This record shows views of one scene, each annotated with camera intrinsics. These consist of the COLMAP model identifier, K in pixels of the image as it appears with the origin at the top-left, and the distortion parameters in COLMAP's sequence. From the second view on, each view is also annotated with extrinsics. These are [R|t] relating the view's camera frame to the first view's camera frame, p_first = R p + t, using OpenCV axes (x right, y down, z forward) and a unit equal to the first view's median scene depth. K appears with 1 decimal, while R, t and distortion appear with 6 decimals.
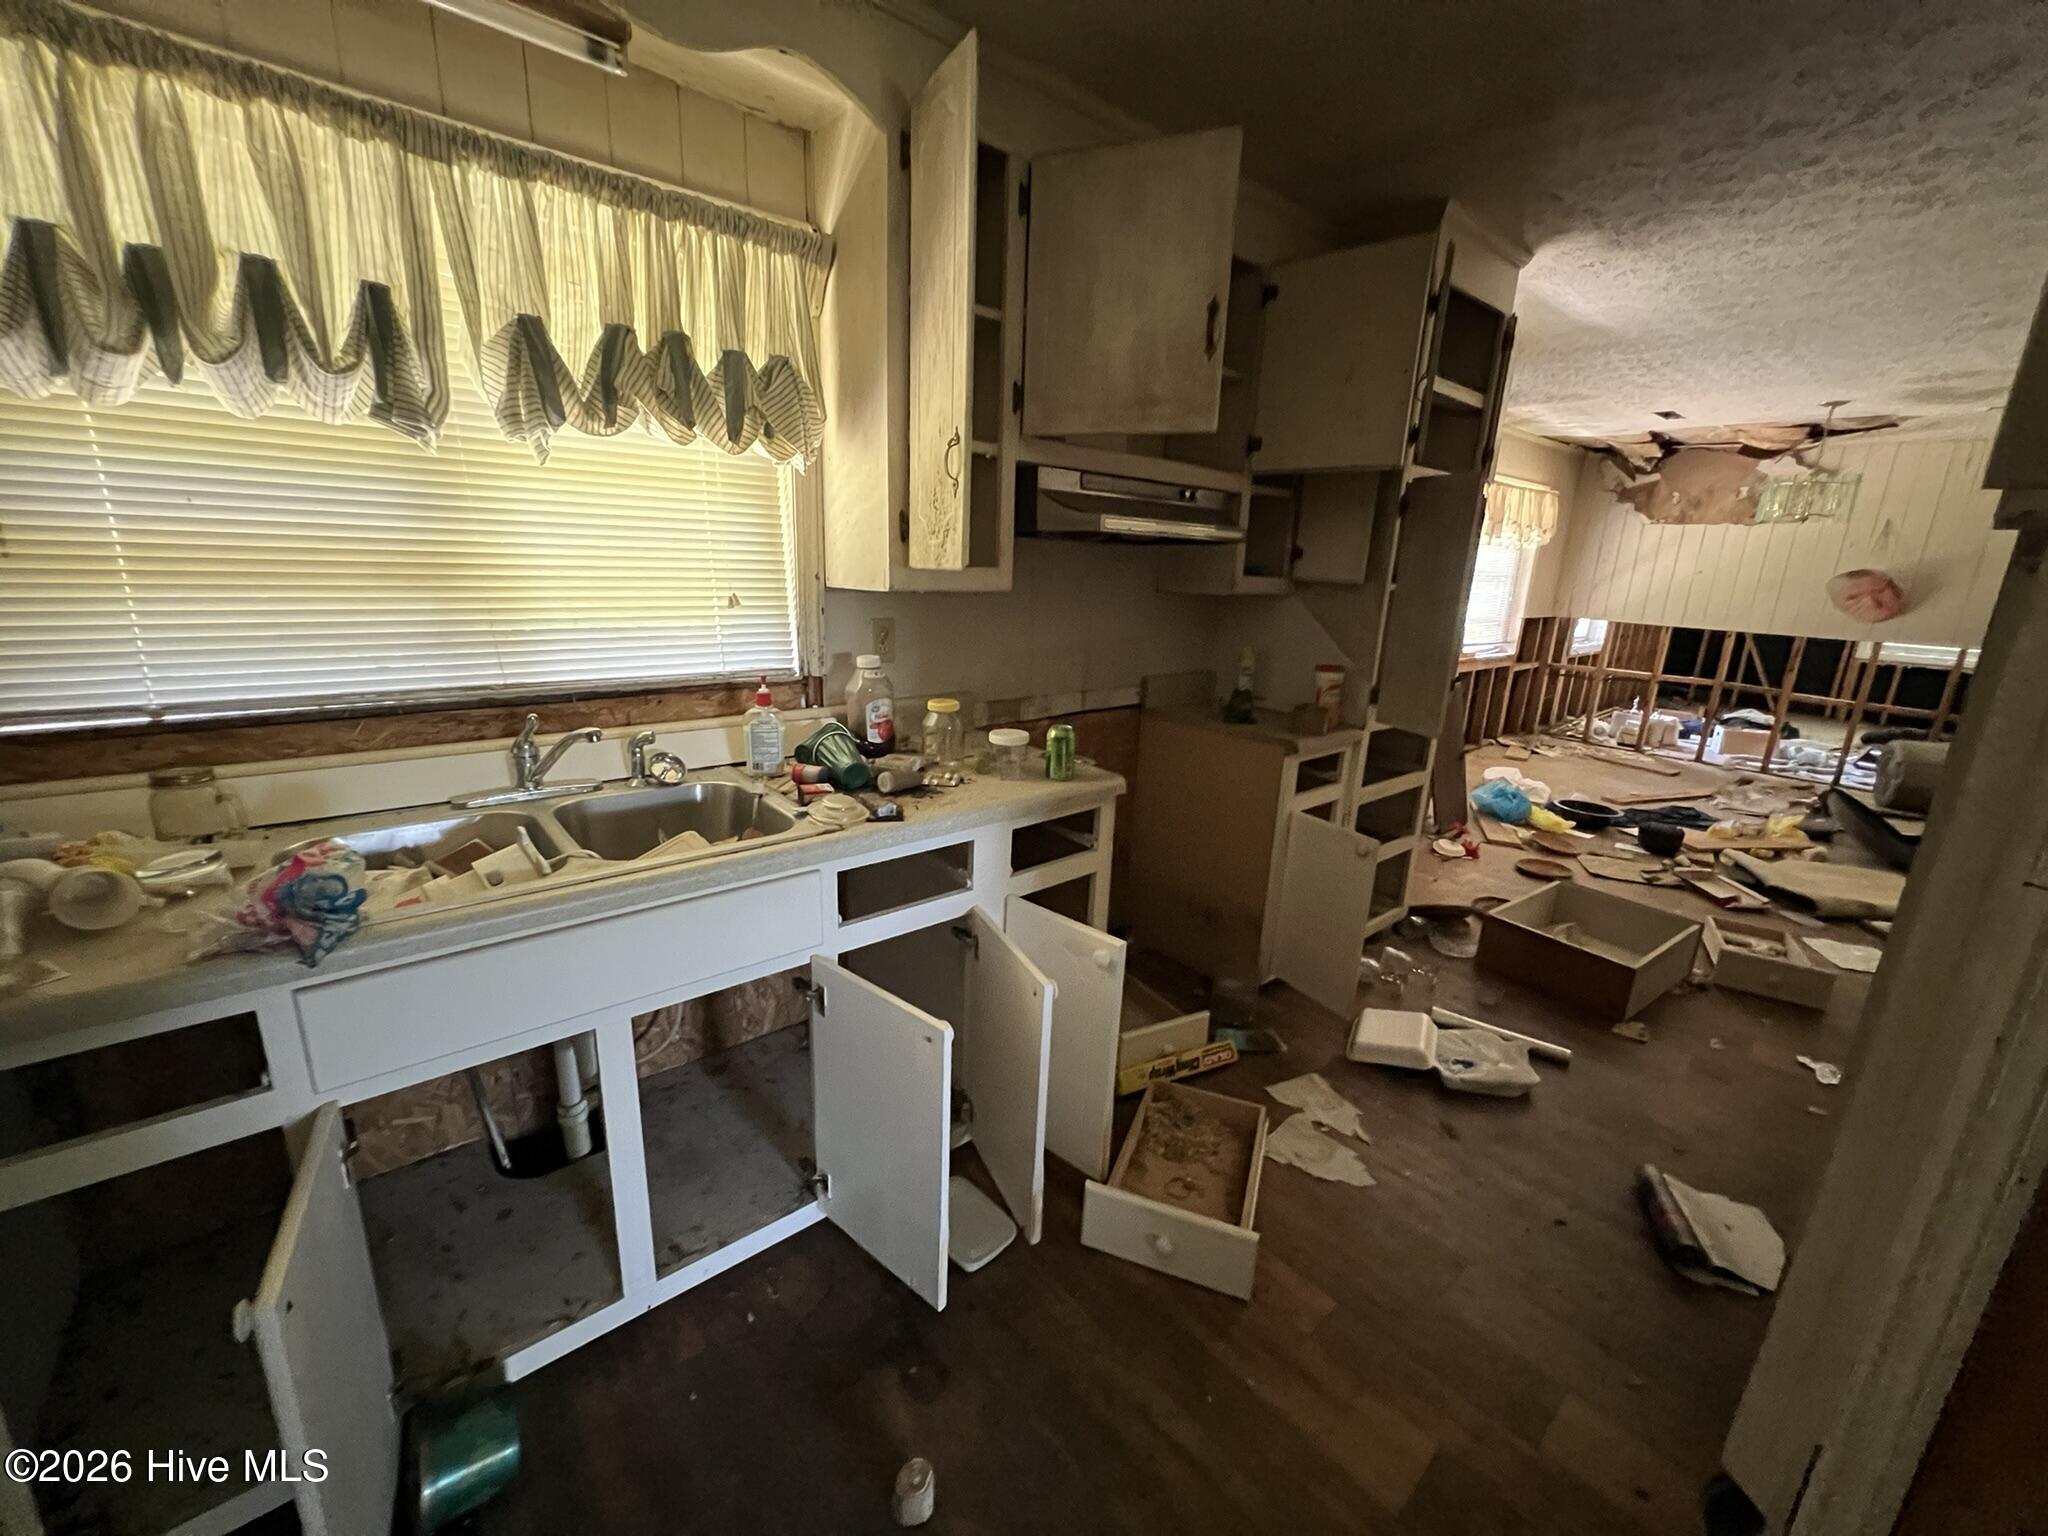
lens RADIAL K [[811.6, 0, 1034.1], [0, 811.6, 775.9], [0, 0, 1]] dist [-0.001338, 0.000285]
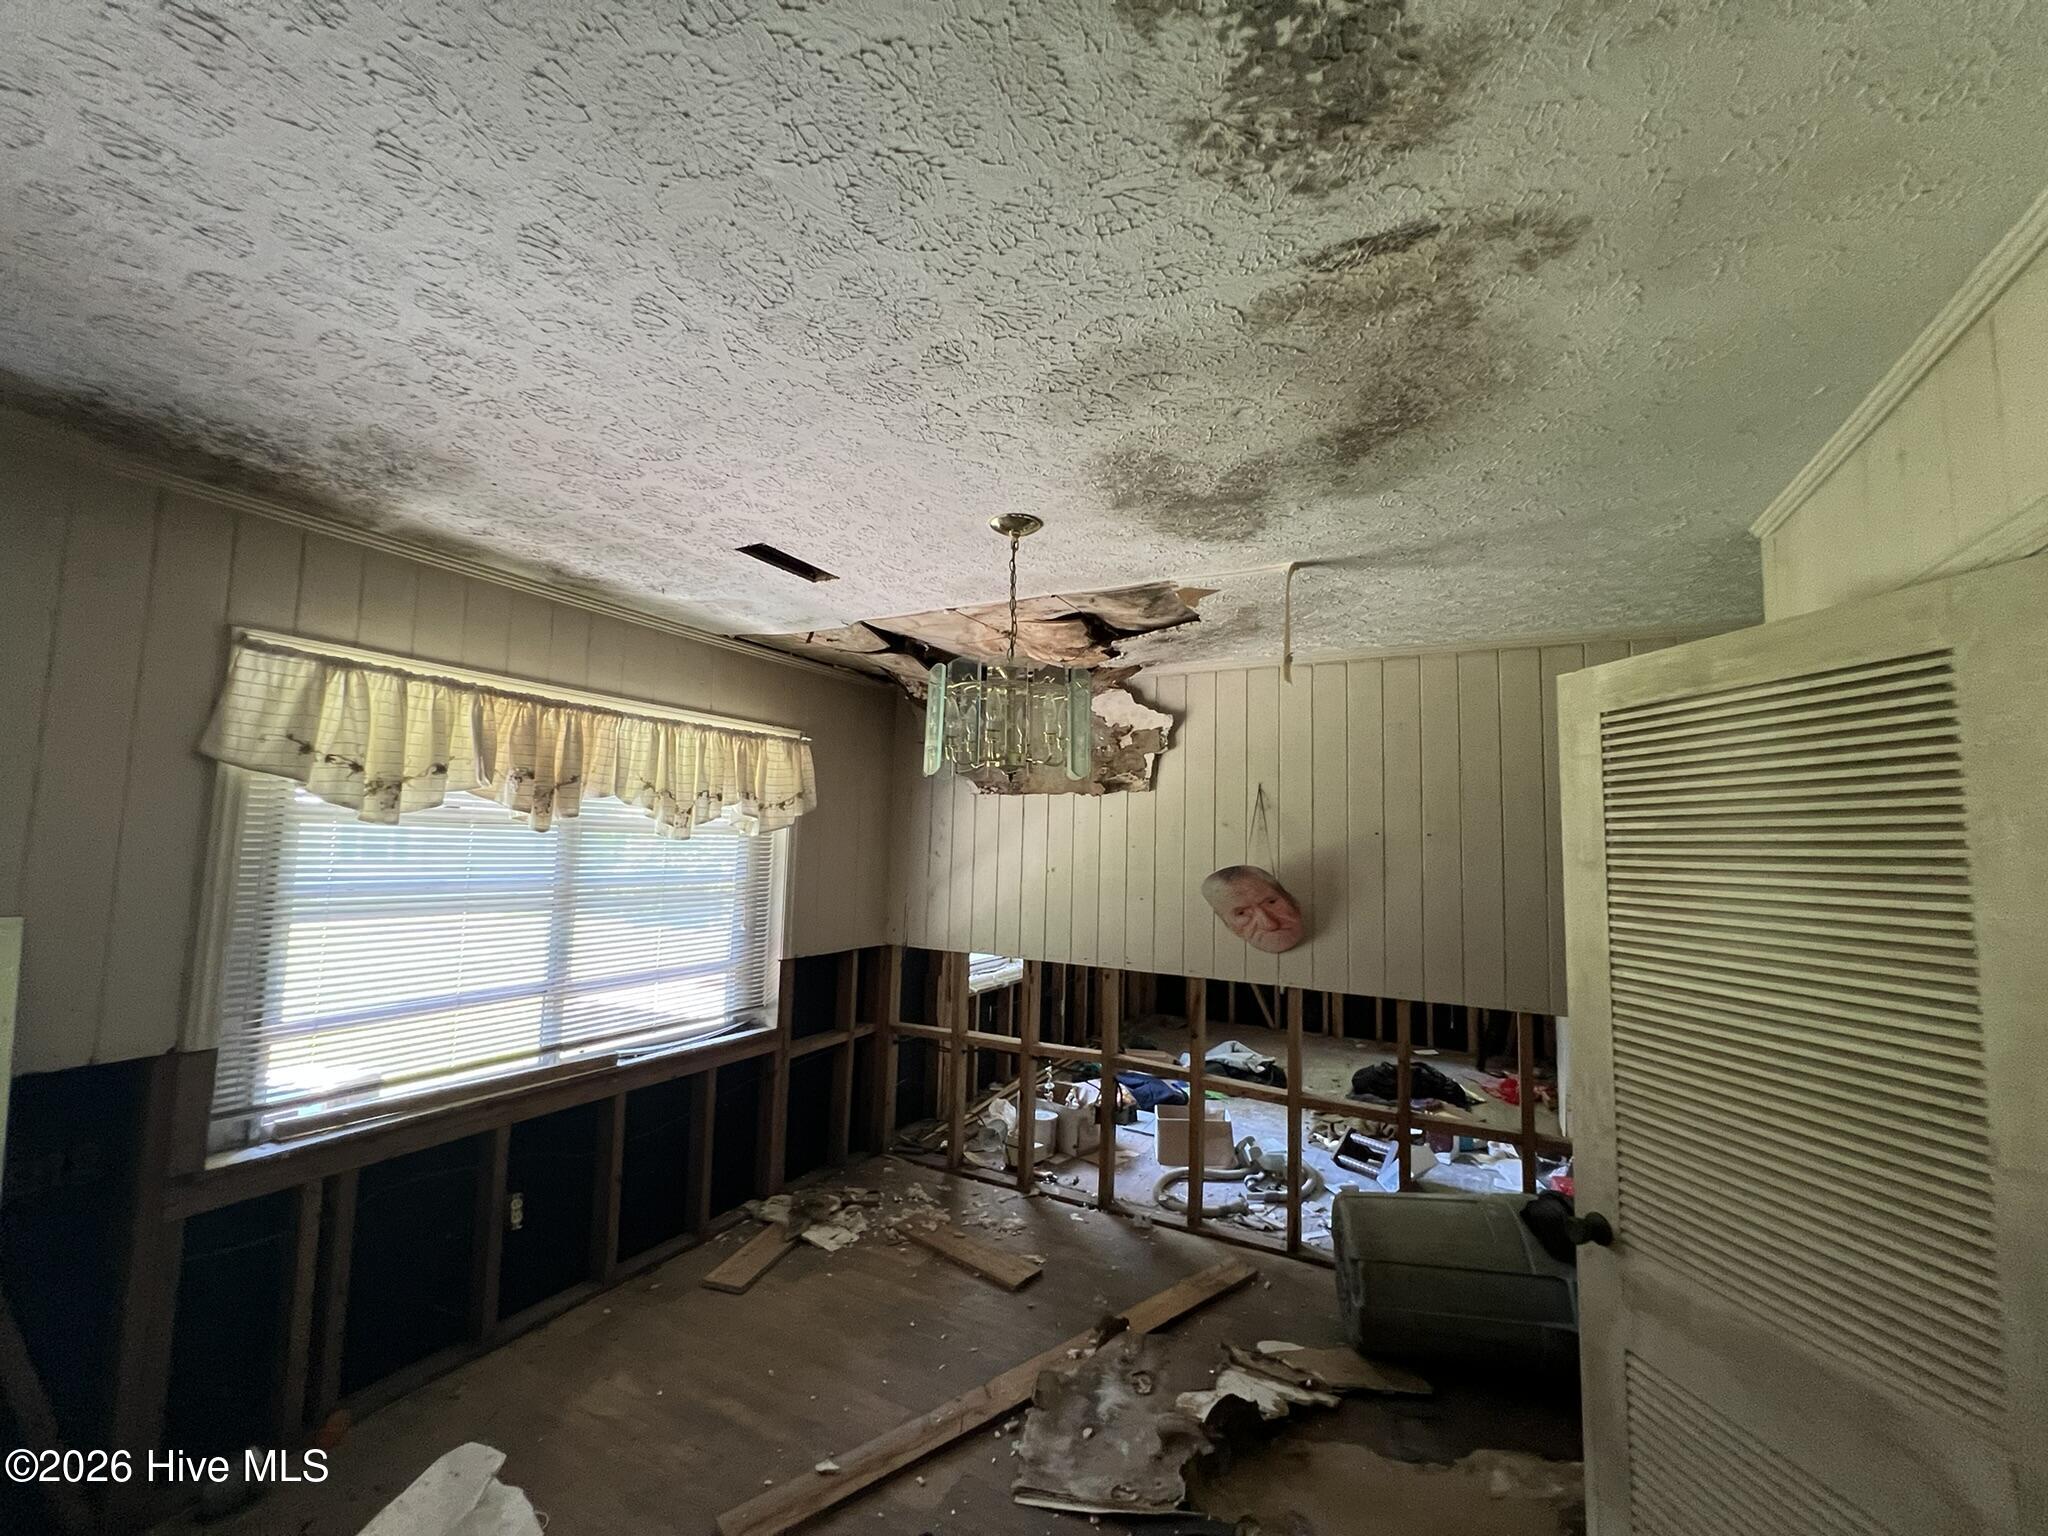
lens RADIAL K [[811.6, 0, 1011.6], [0, 811.6, 774.3], [0, 0, 1]] dist [-0.001338, 0.000285]
pose [[0.936416, 0.015469, 0.350551, 0.602440], [0.102614, 0.943283, -0.315734, -0.135517], [-0.335553, 0.331630, 0.881718, 0.470227]]
